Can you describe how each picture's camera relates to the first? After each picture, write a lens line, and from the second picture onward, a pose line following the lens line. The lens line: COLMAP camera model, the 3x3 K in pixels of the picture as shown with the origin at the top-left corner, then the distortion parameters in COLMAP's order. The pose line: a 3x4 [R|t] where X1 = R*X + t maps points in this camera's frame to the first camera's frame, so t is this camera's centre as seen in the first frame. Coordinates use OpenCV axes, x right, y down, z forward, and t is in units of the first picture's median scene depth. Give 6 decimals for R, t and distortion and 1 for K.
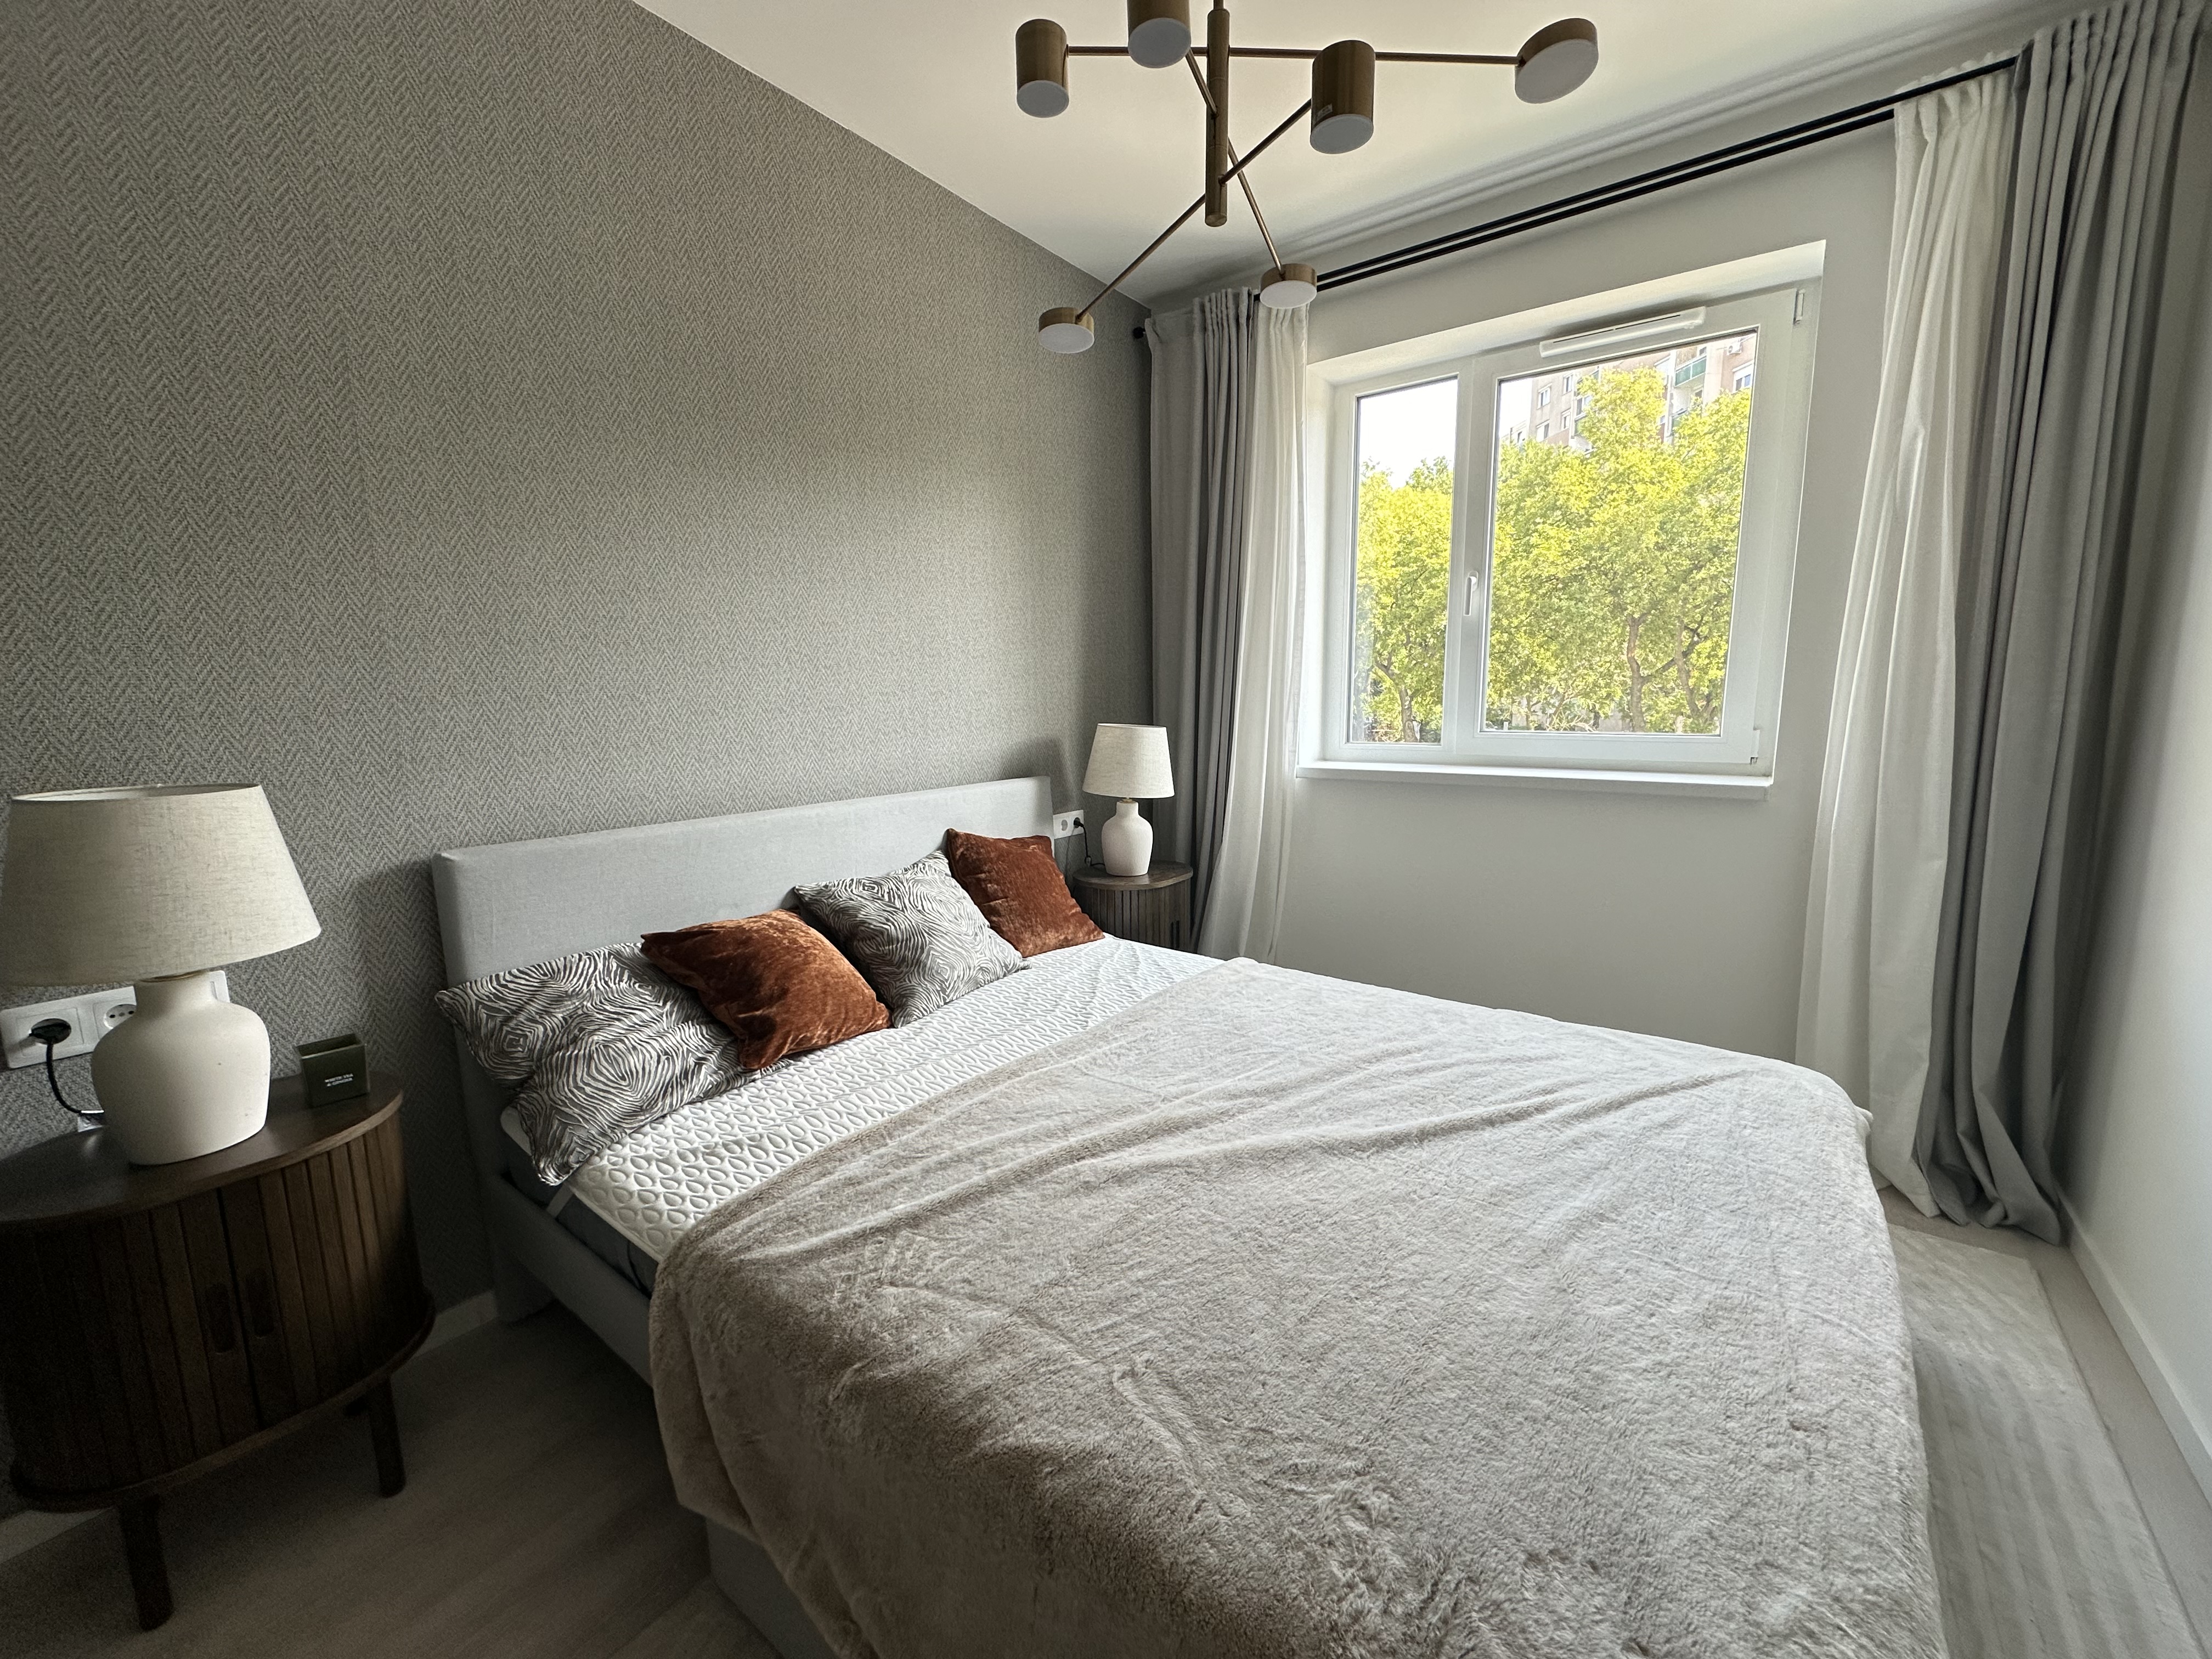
lens RADIAL K [[882.0, 0, 1106.4], [0, 882.0, 828.2], [0, 0, 1]] dist [-0.003248, 0.000540]
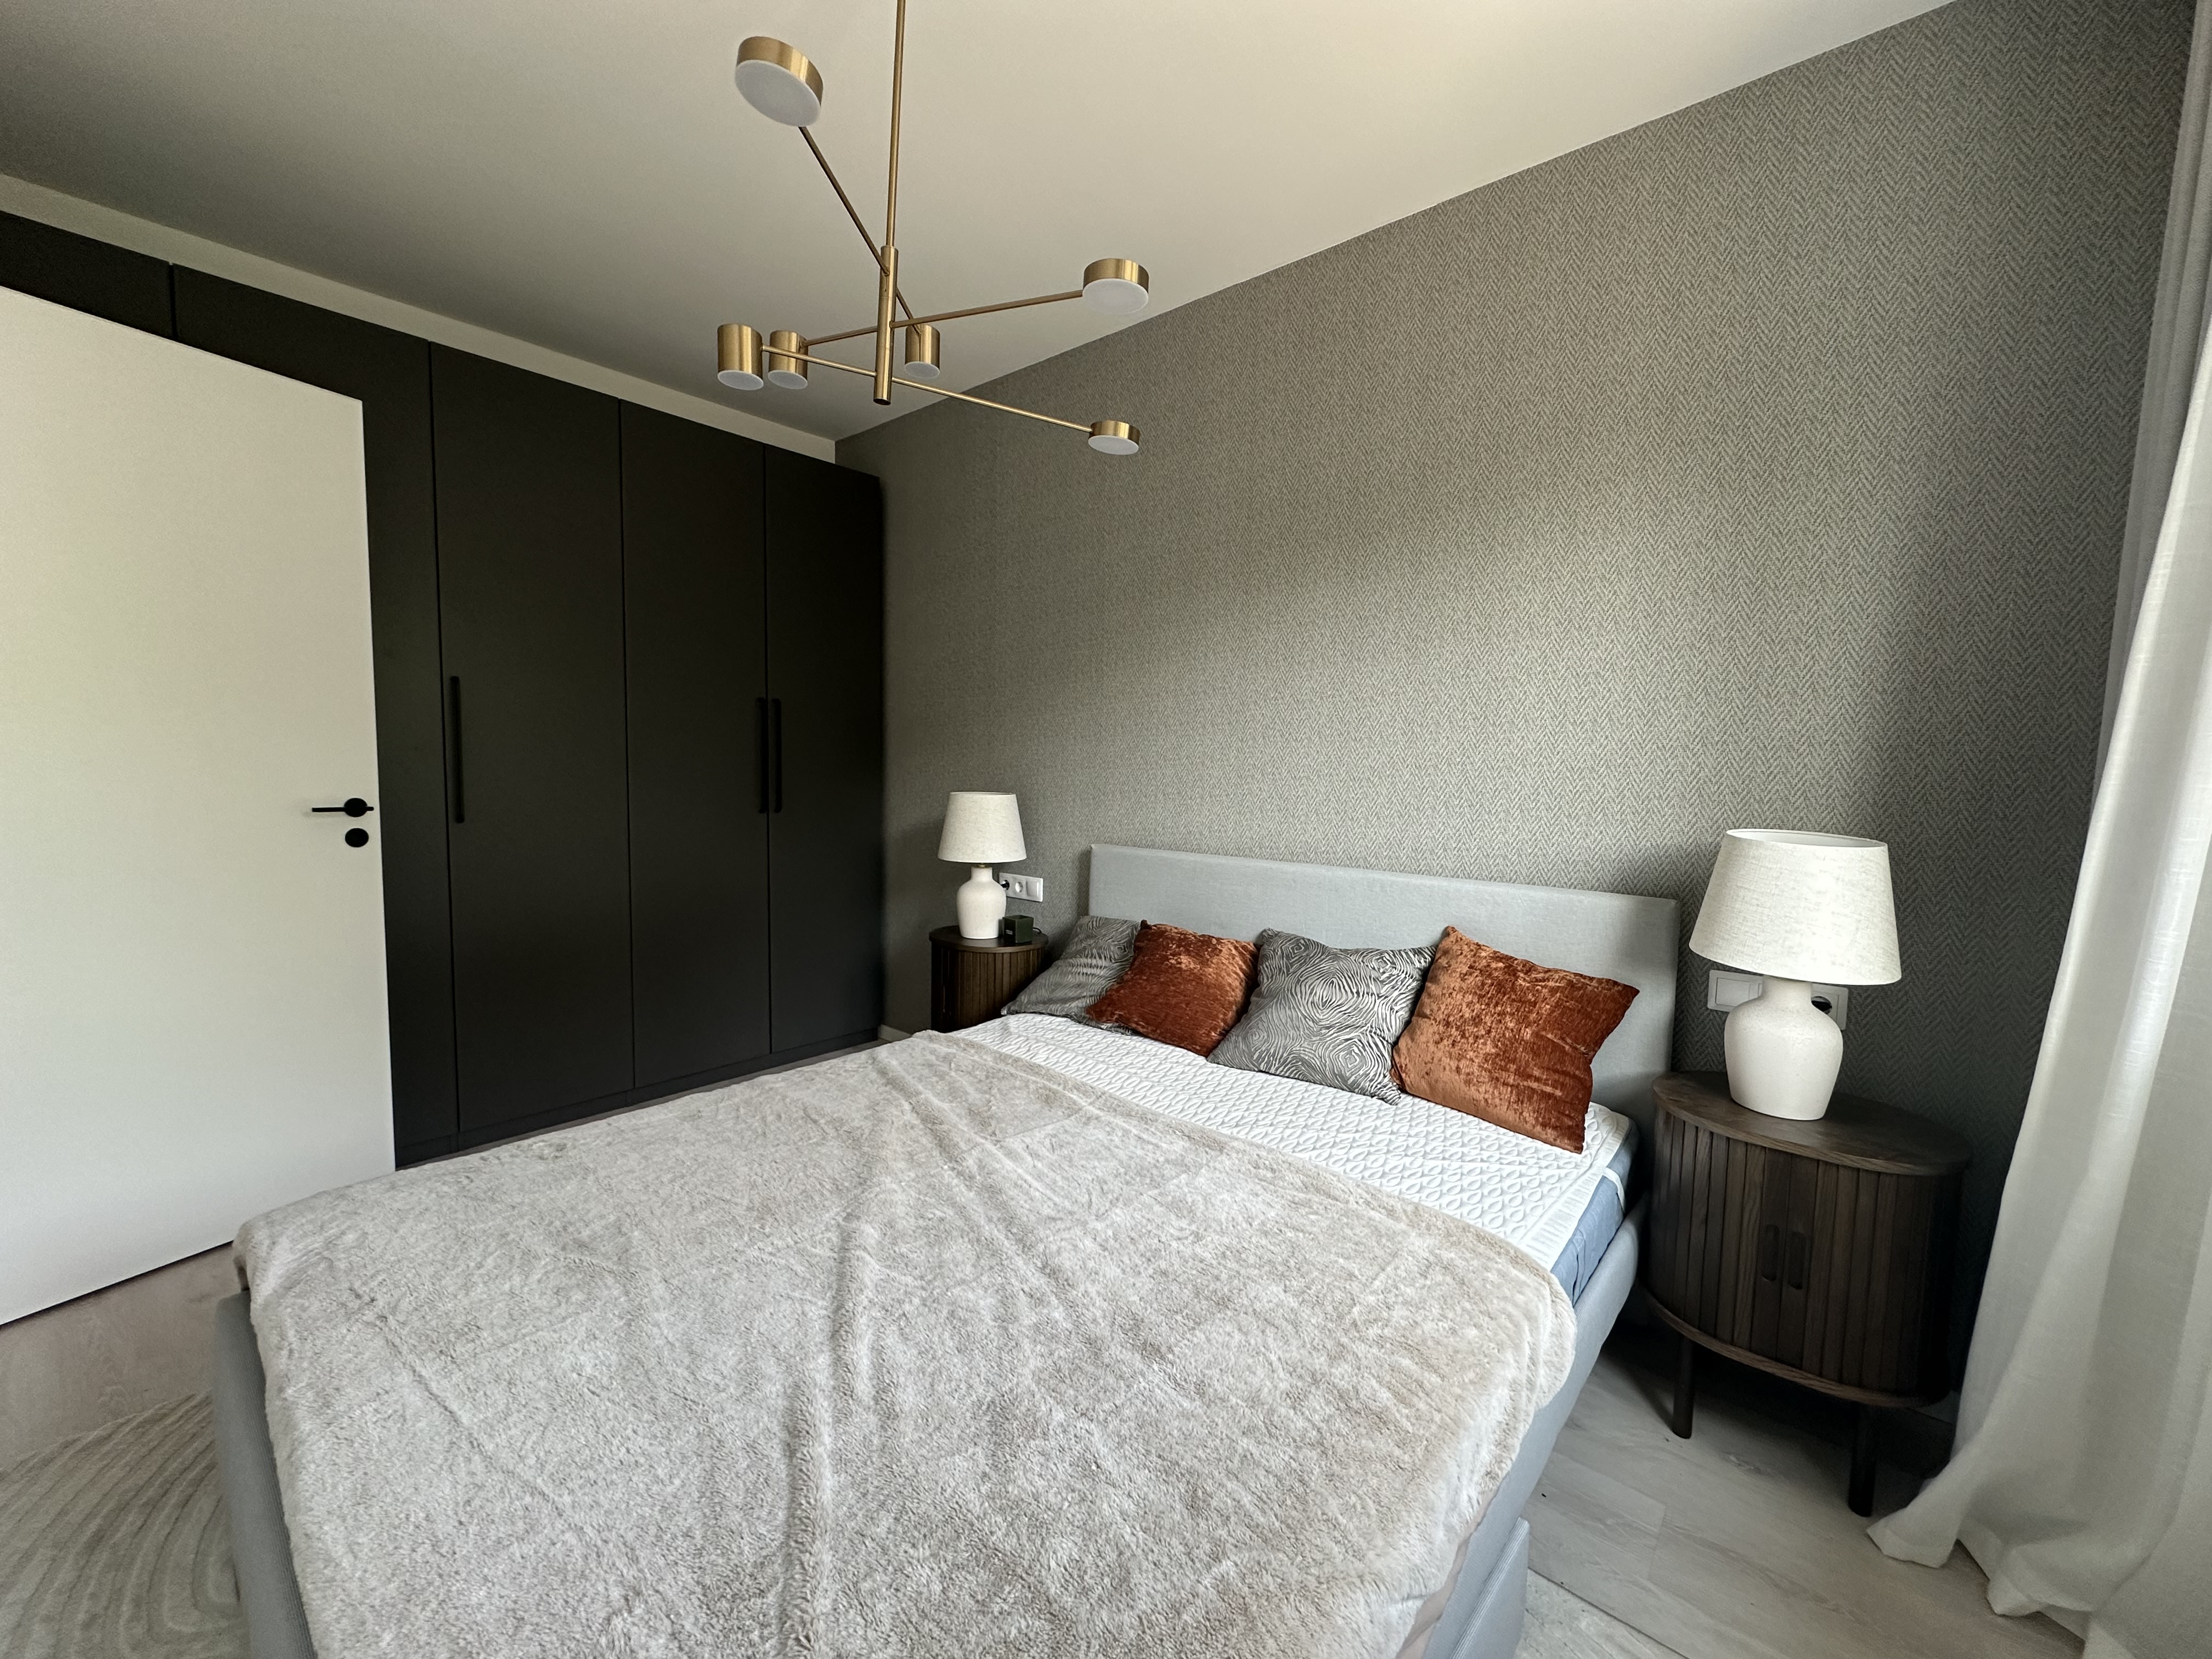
lens RADIAL K [[882.0, 0, 1106.4], [0, 882.0, 828.2], [0, 0, 1]] dist [-0.003248, 0.000540]
pose [[-0.071021, 0.090892, -0.993325, 0.982061], [-0.167965, 0.980530, 0.101731, -0.176069], [0.983231, 0.174069, -0.054372, 1.015002]]
